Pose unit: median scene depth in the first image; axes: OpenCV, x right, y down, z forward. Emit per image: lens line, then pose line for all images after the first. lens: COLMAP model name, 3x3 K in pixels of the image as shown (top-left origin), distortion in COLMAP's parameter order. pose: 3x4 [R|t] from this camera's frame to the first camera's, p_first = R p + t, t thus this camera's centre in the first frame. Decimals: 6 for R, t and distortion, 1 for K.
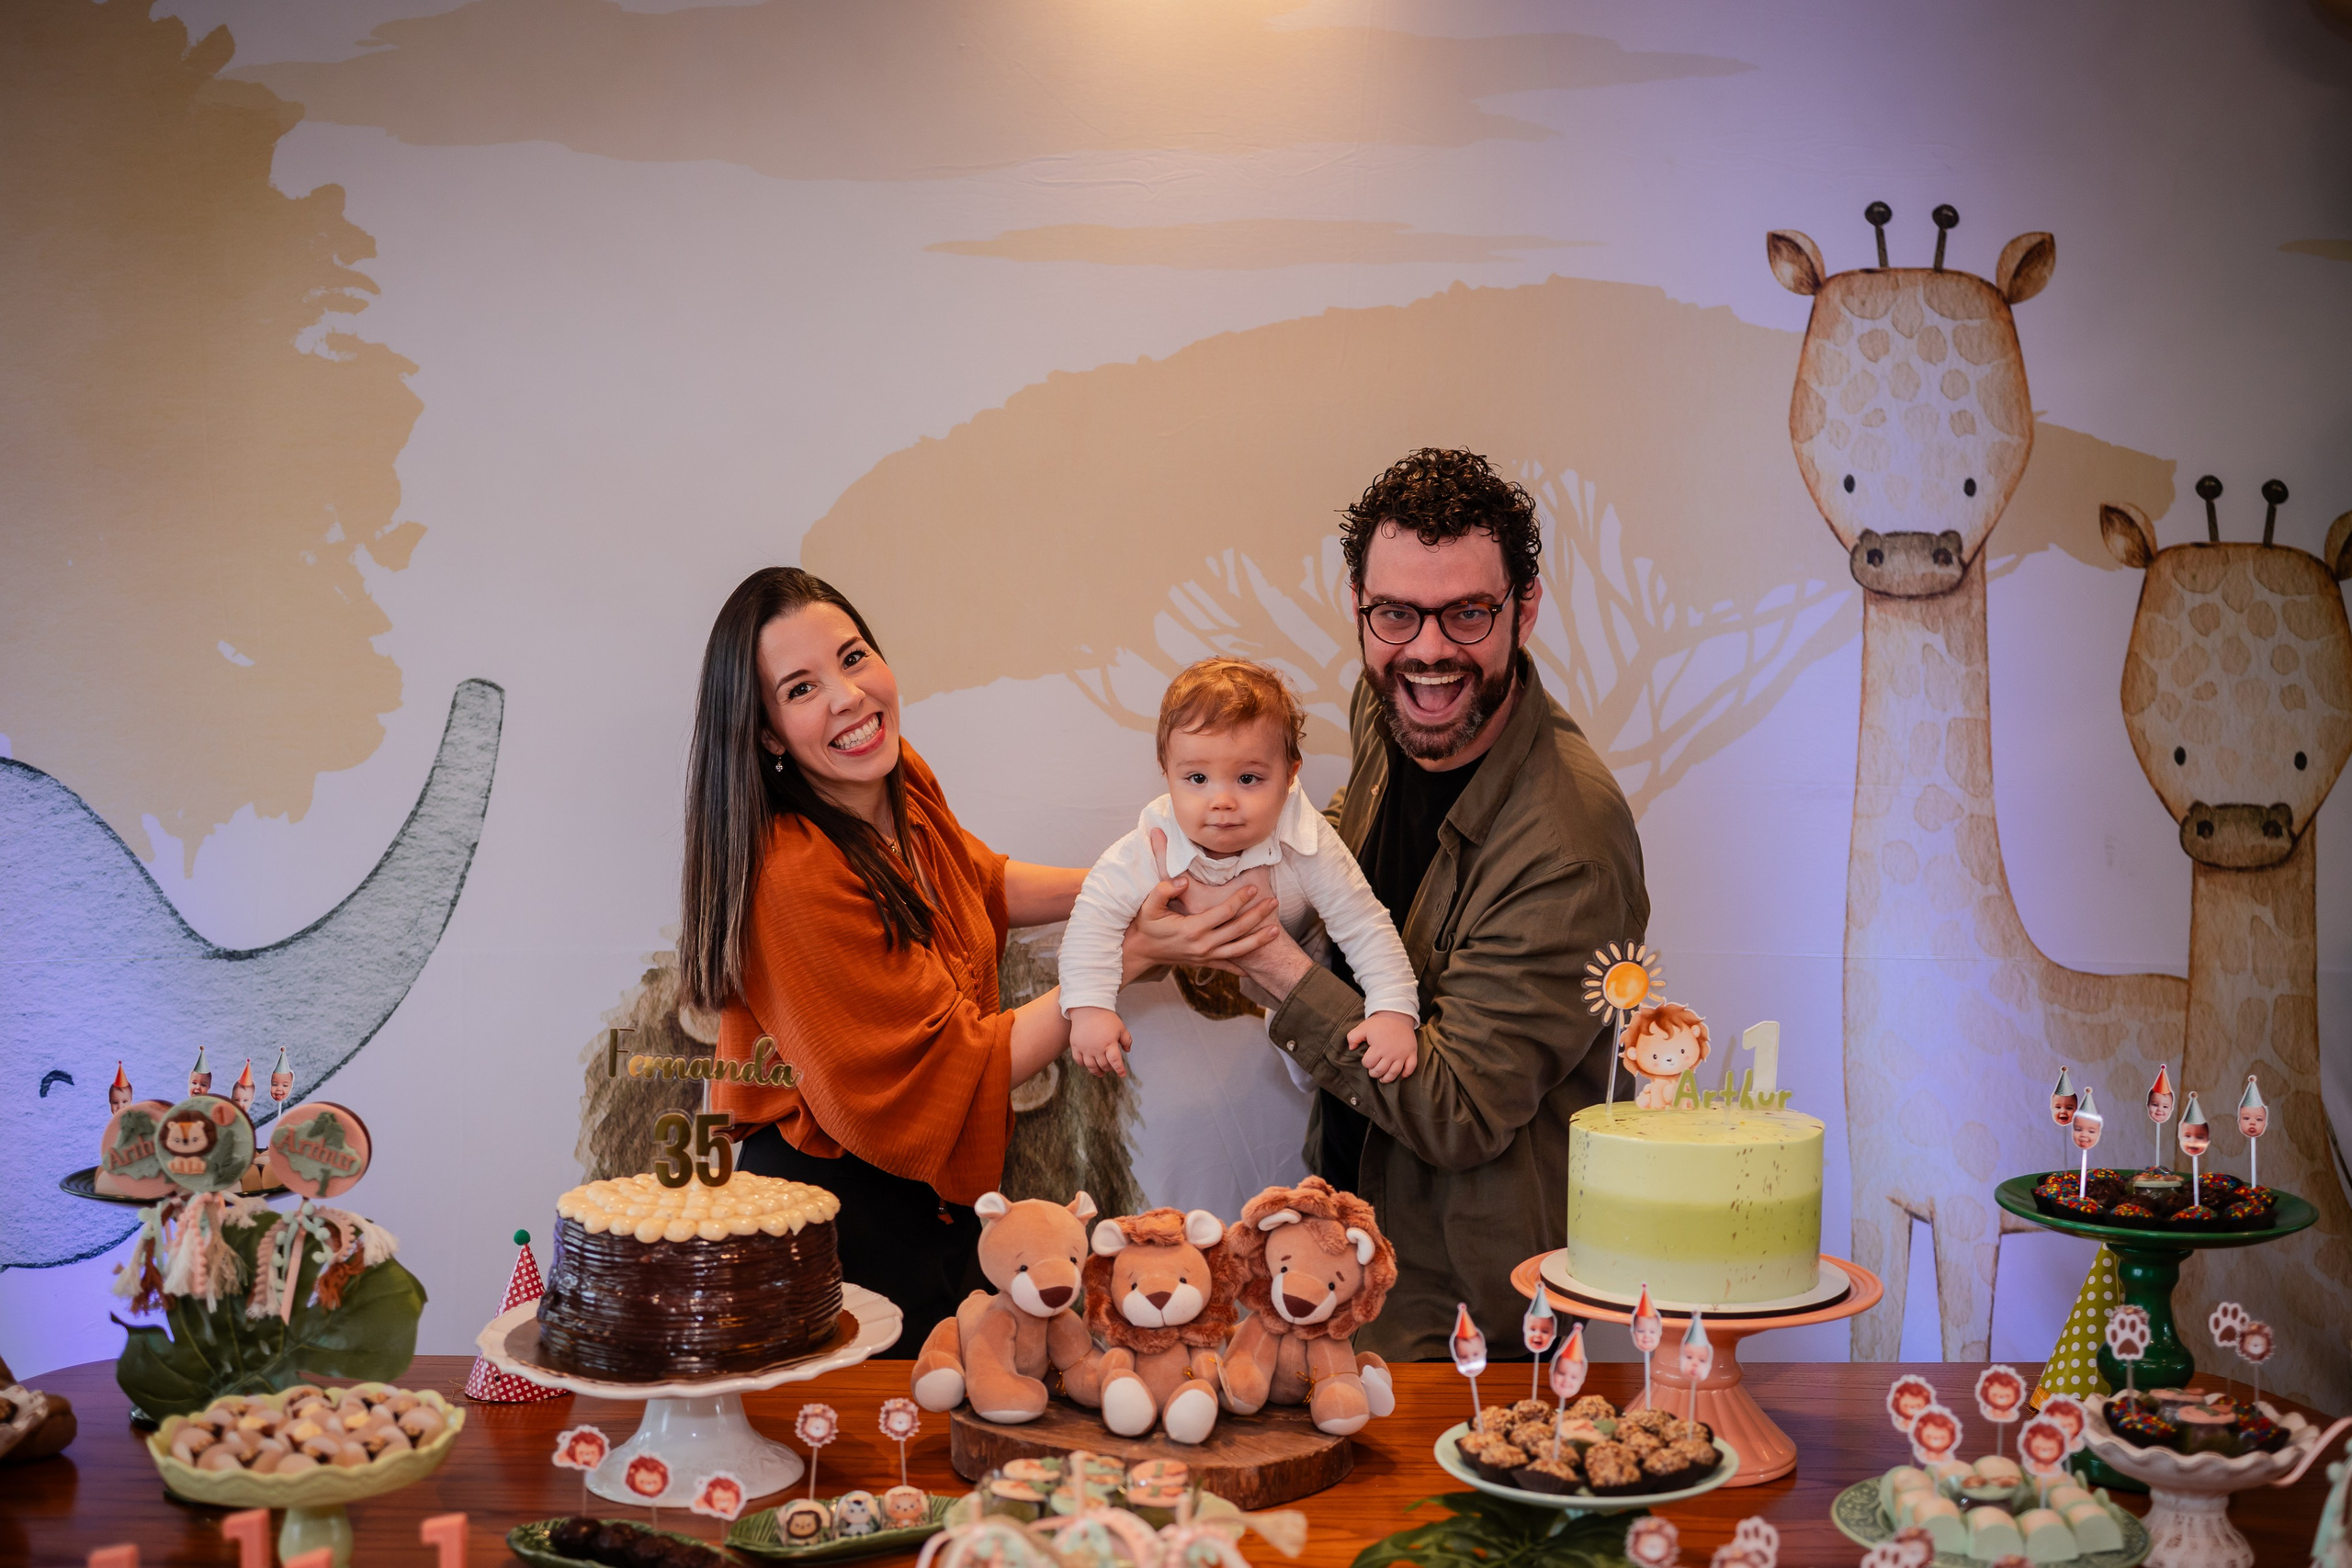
lens RADIAL K [[2425.7, 0, 1176.0], [0, 2425.7, 784.0], [0, 0, 1]] dist [-0.097854, 0.121811]
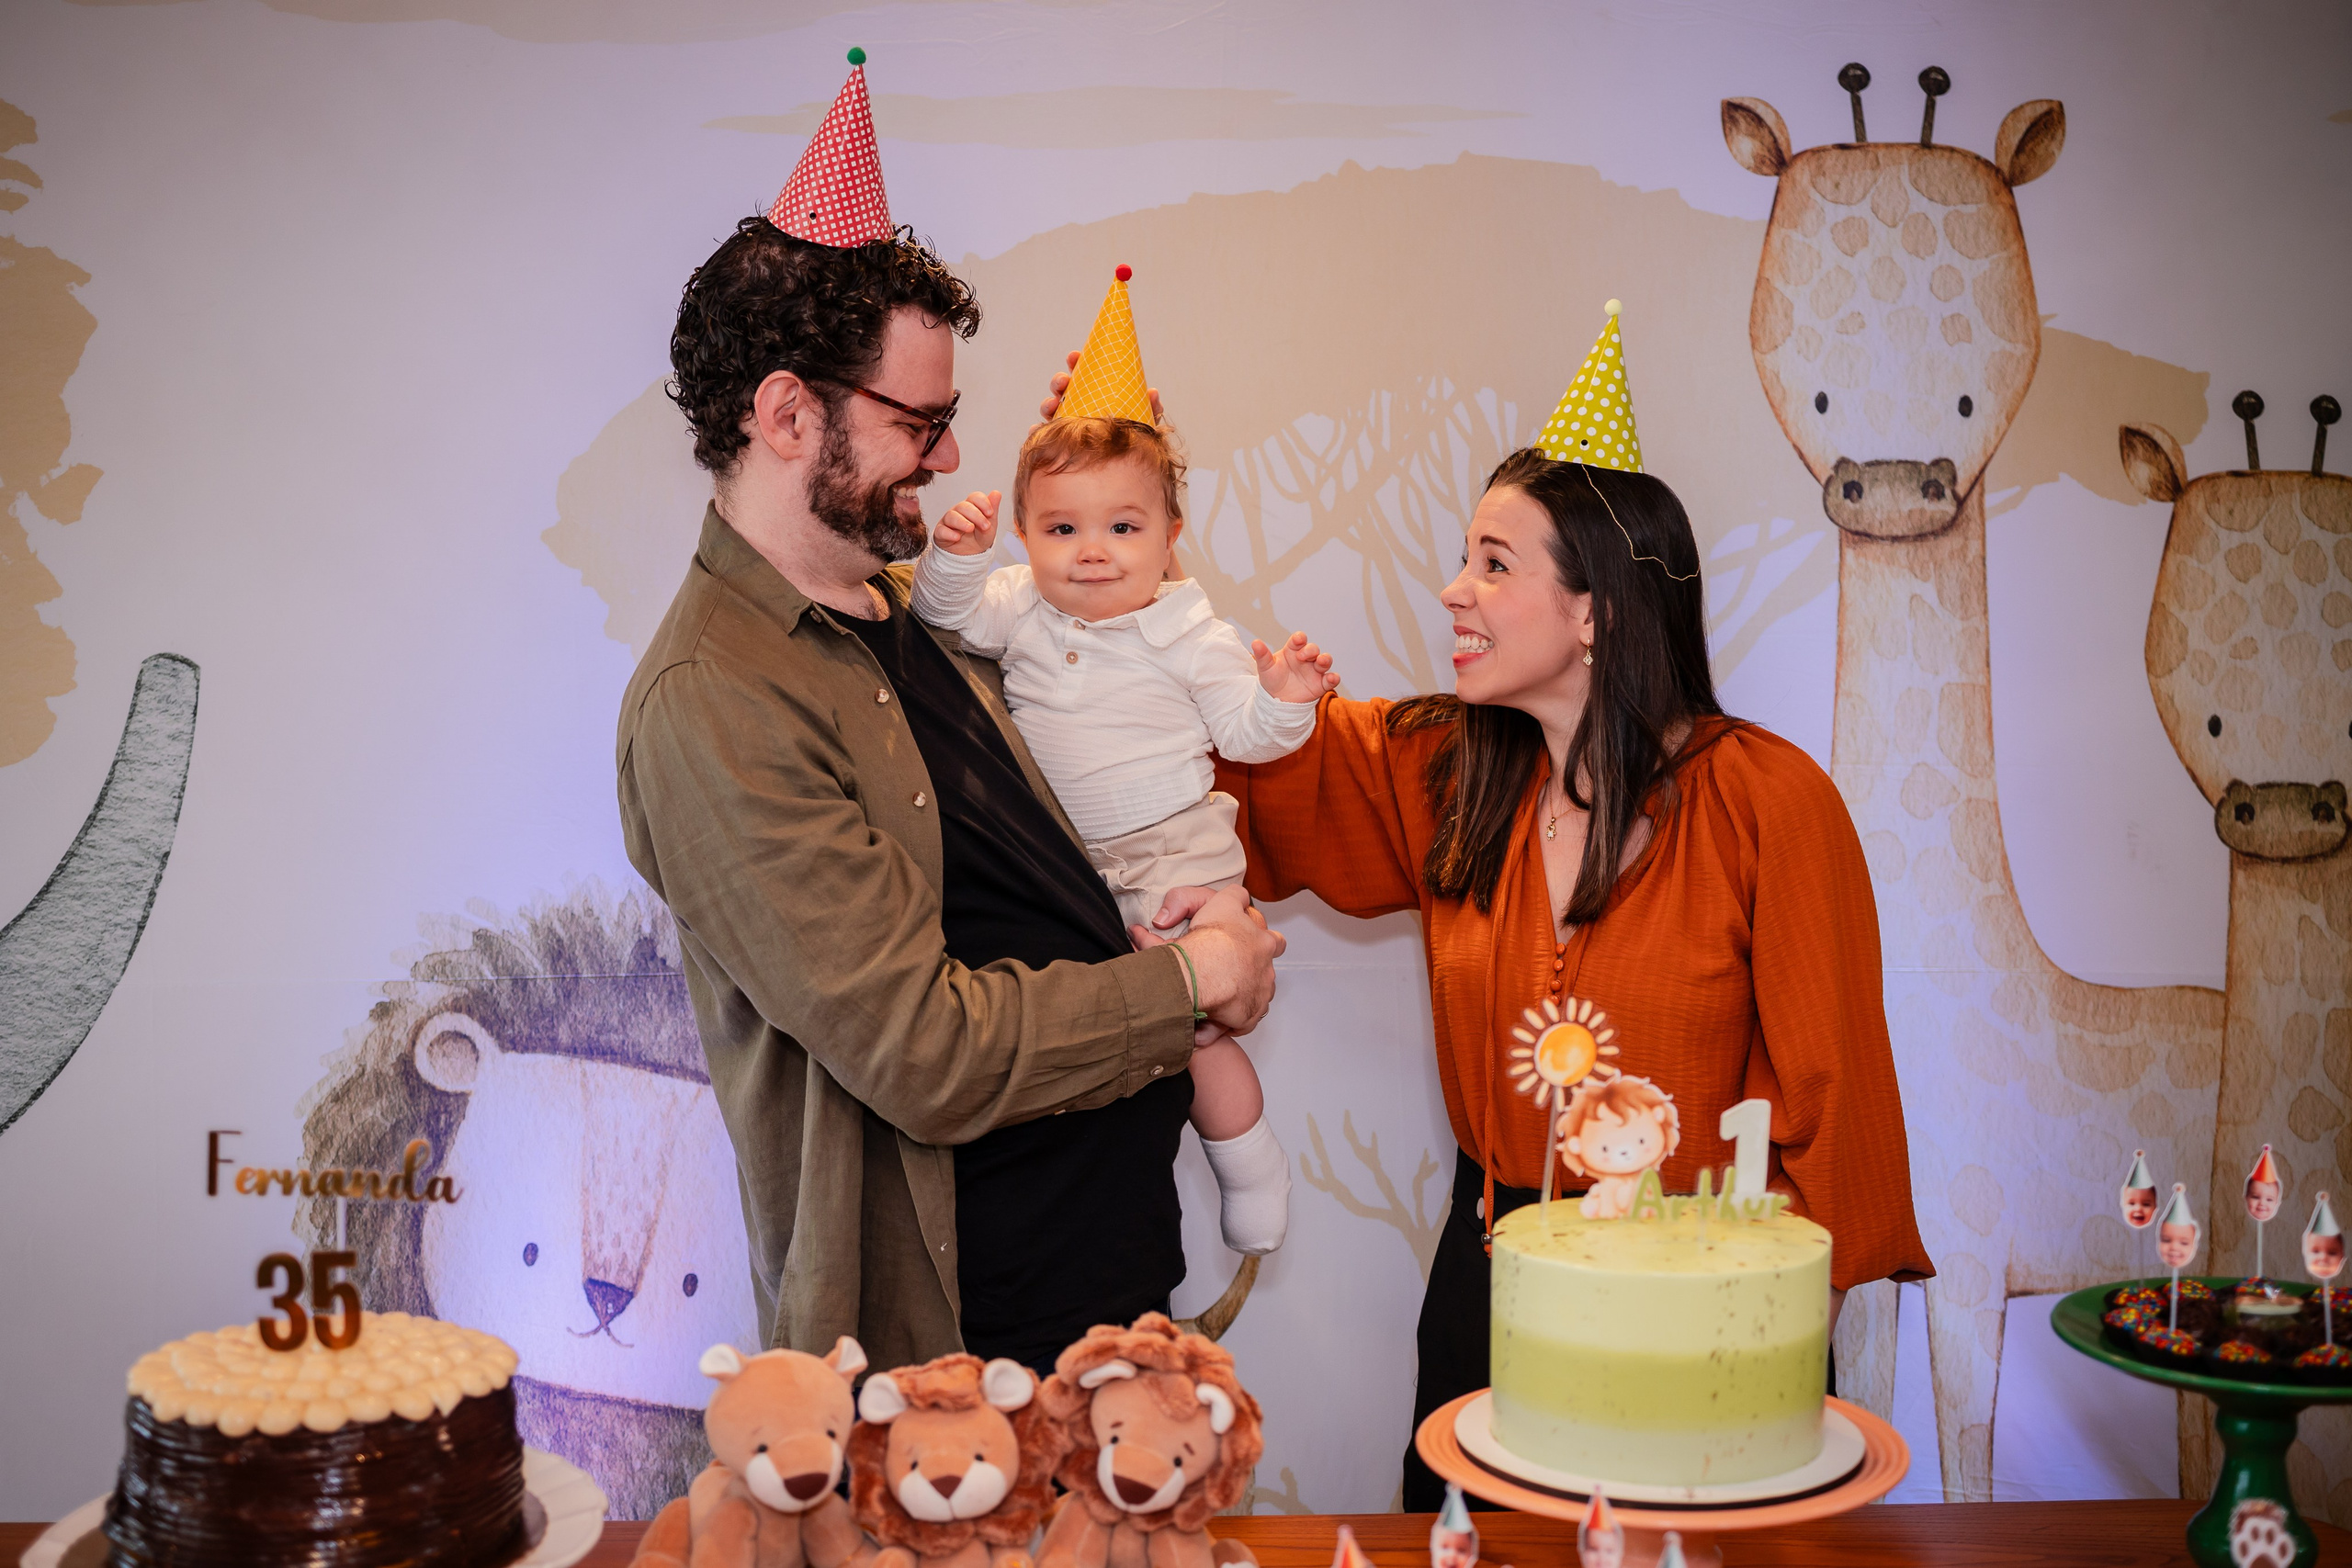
lens RADIAL K [[2477.5, 0, 1156.6], [0, 2477.5, 792.2], [0, 0, 1]] dist [-0.079158, 0.051256]
pose [[0.999563, -0.010958, 0.027442, 0.025066], [0.010391, 0.999731, 0.020727, -0.010135], [-0.027662, -0.020433, 0.999408, 0.153581]]
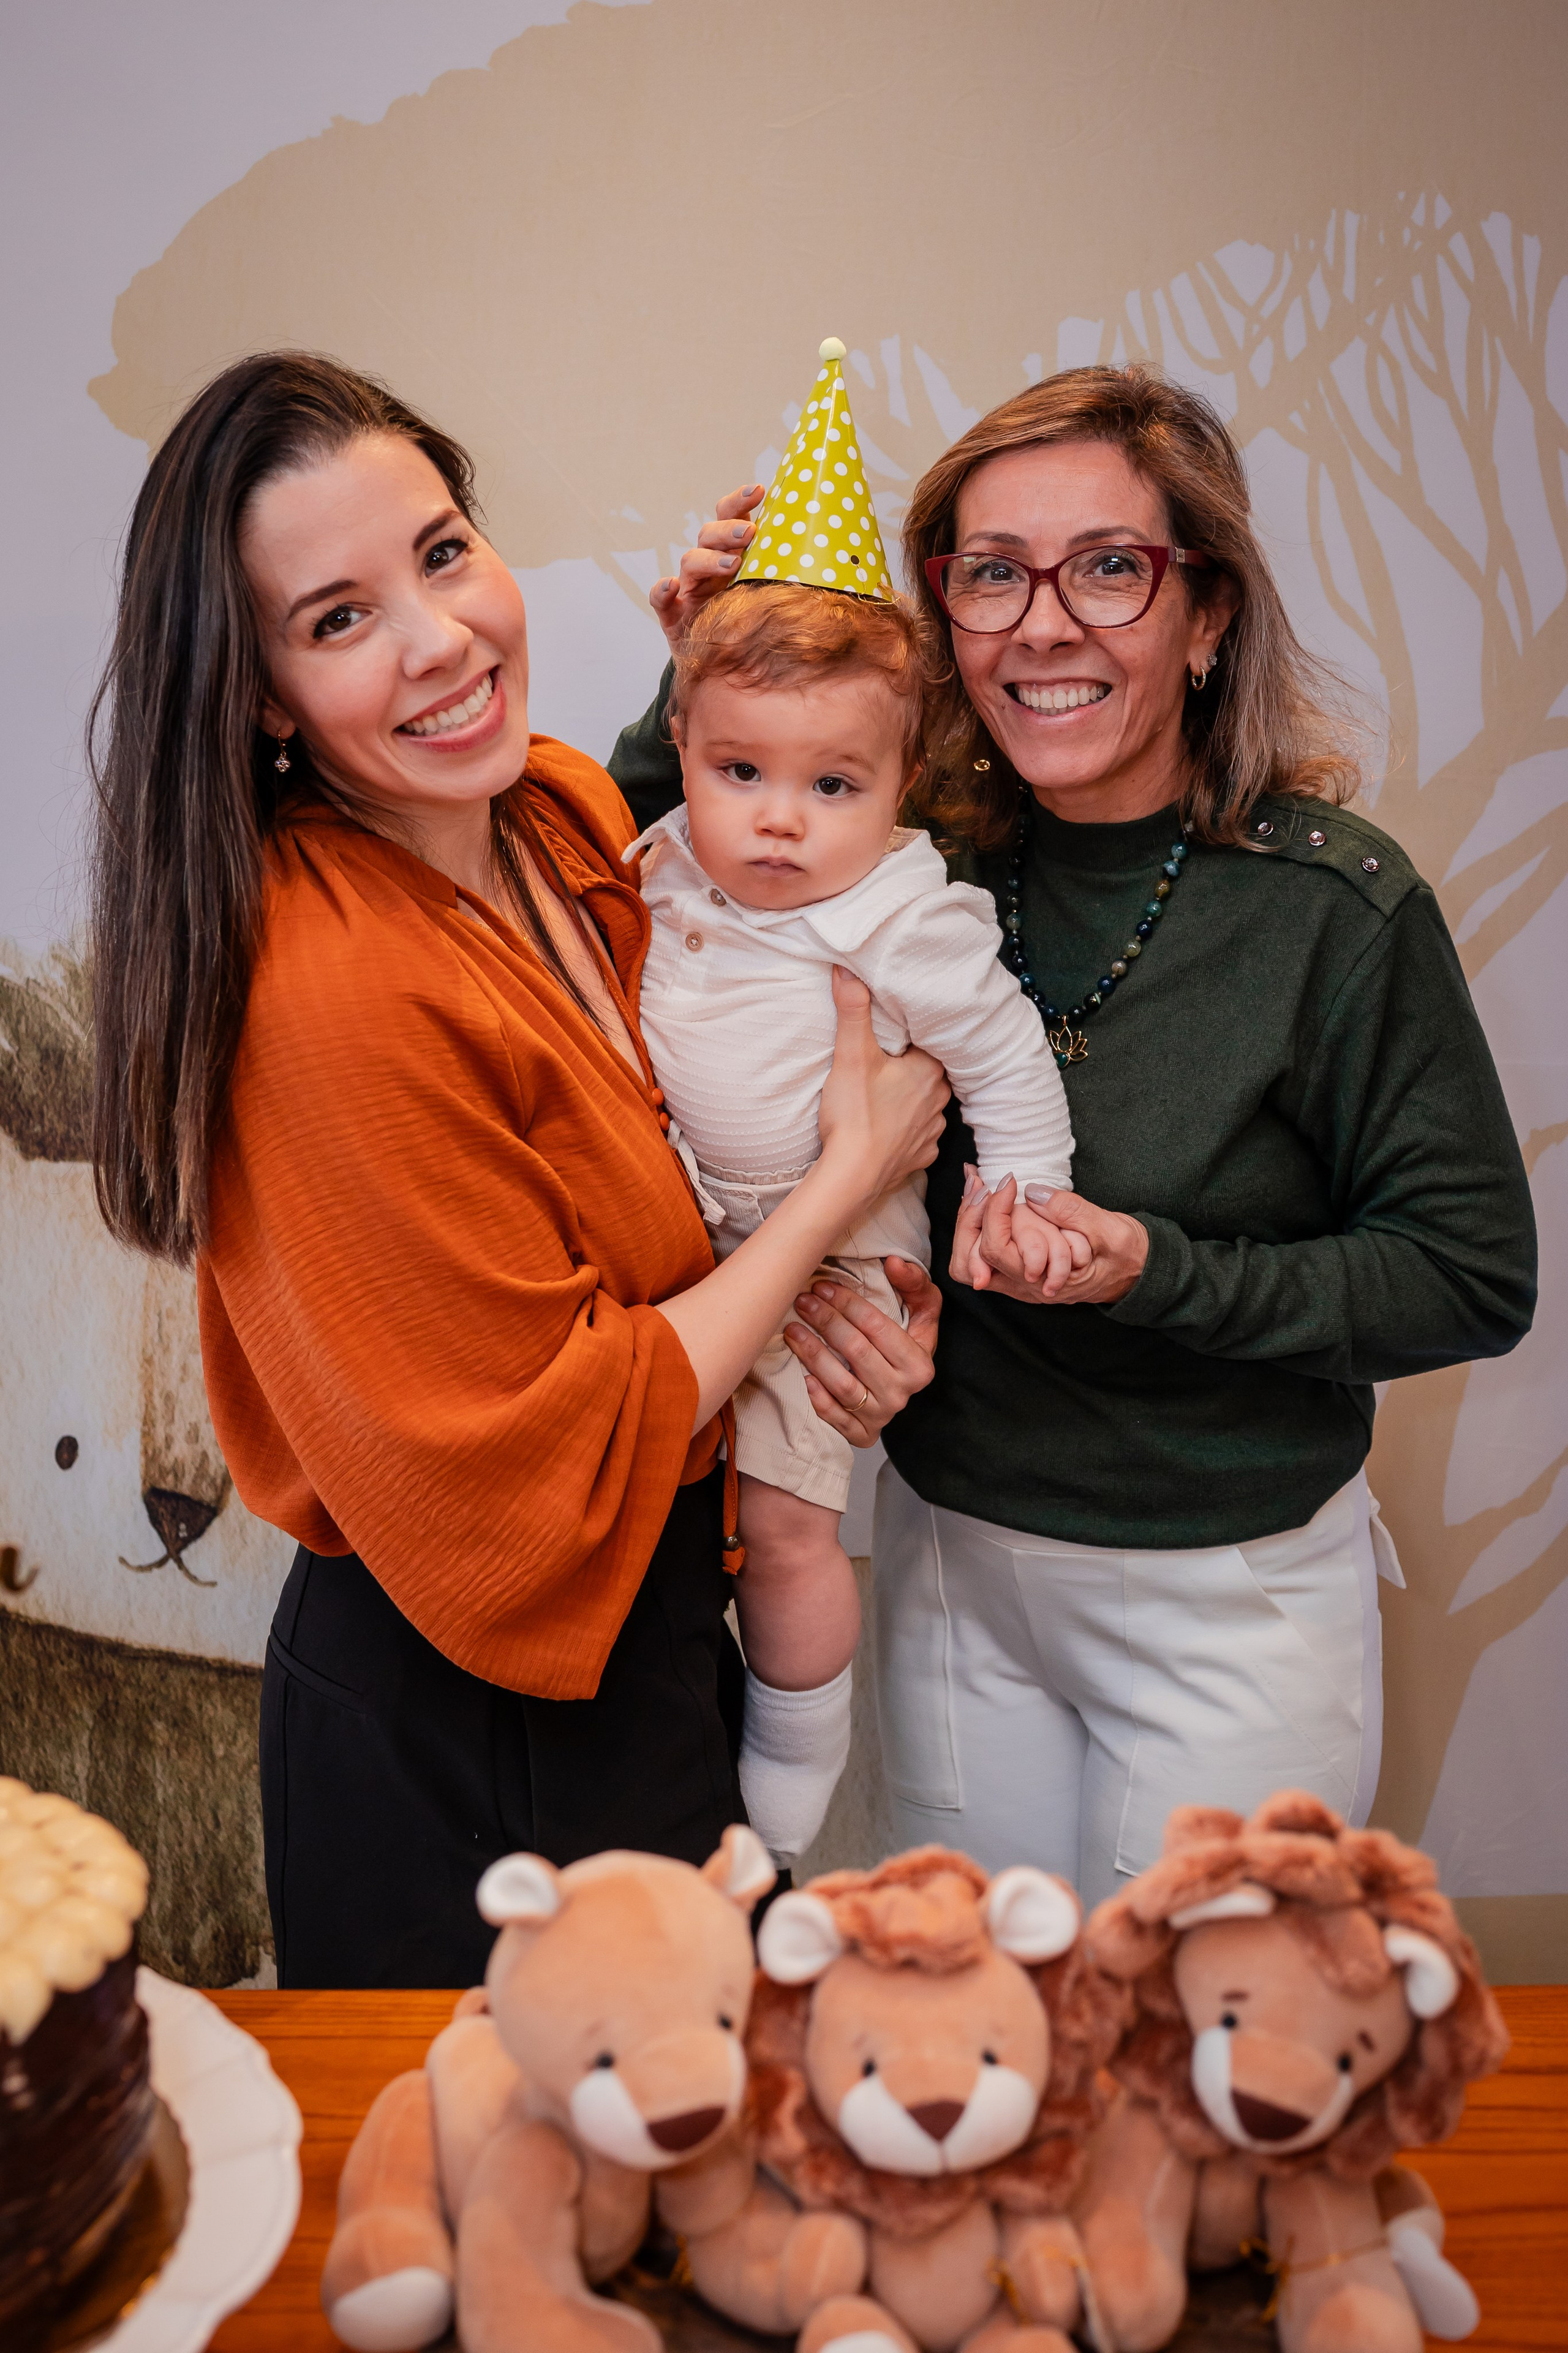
lens RADIAL K [[2778.6, 0, 810.8], [0, 2778.6, 1007.0], [0, 0, 1]] dist [-0.060394, -0.000967]
pose [[0.997676, 0.008931, 0.067547, -0.038742], [-0.016373, 0.993749, 0.110432, -0.014858], [-0.066139, -0.111281, 0.991586, 0.356941]]
